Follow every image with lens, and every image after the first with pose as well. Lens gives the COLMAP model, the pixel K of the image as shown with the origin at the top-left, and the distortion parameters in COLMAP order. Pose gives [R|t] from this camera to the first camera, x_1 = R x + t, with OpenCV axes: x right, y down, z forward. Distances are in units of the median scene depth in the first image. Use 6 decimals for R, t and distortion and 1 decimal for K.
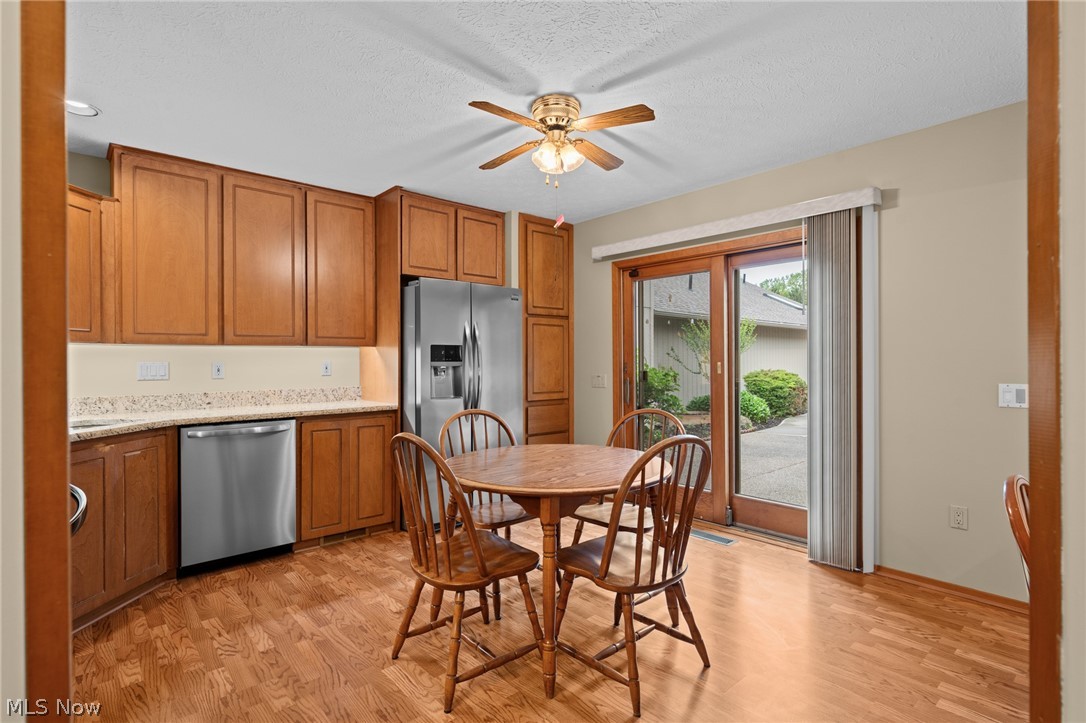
lens RADIAL K [[545.2, 0, 536.2], [0, 545.2, 361.4], [0, 0, 1]] dist [0.000363, 0.000087]
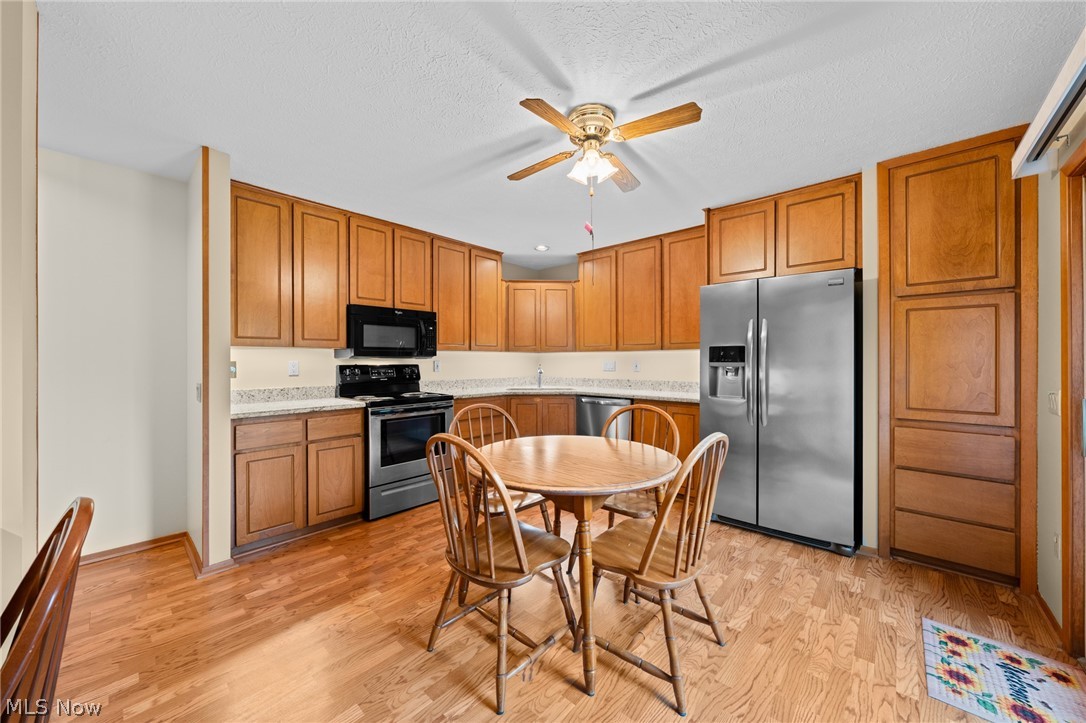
lens RADIAL K [[391.8, 0, 543.5], [0, 391.8, 361.1], [0, 0, 1]] dist [-0.000903, -0.000364]
pose [[0.109853, 0.006964, -0.993923, 0.597274], [-0.002429, 0.999974, 0.006738, -0.006711], [0.993945, 0.001674, 0.109867, 0.639203]]
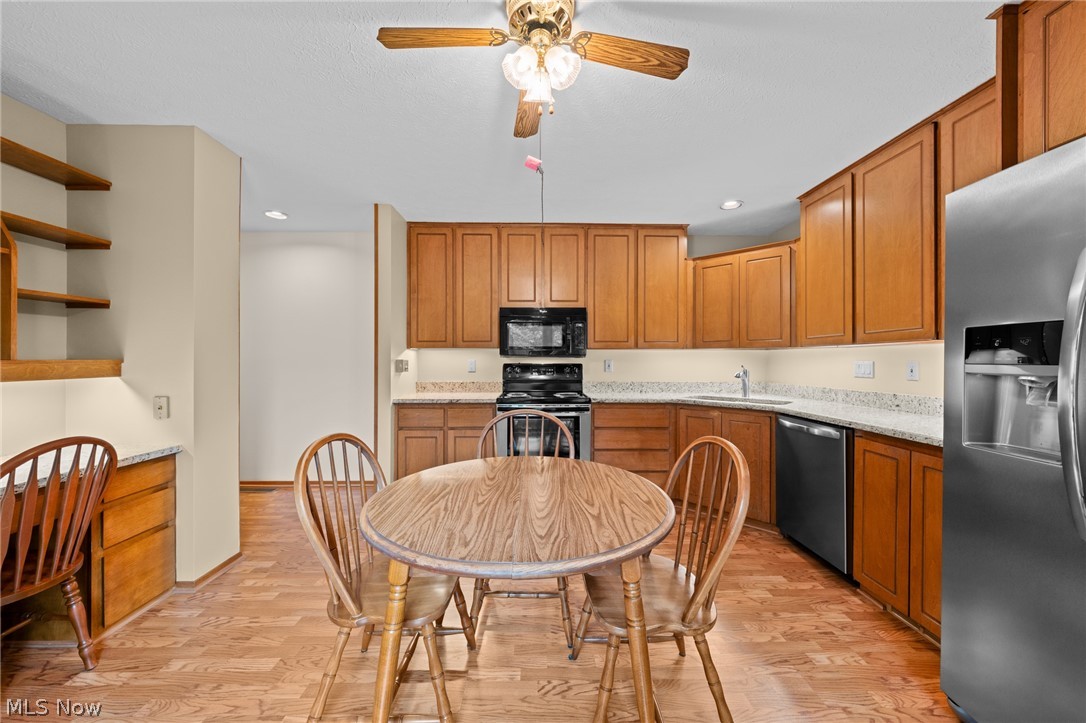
lens RADIAL K [[391.8, 0, 541.0], [0, 391.8, 361.1], [0, 0, 1]] dist [-0.000903, -0.000364]
pose [[-0.646087, 0.005445, -0.763244, 0.327826], [-0.000980, 0.999968, 0.007963, -0.004463], [0.763263, 0.005893, -0.646061, 1.025829]]
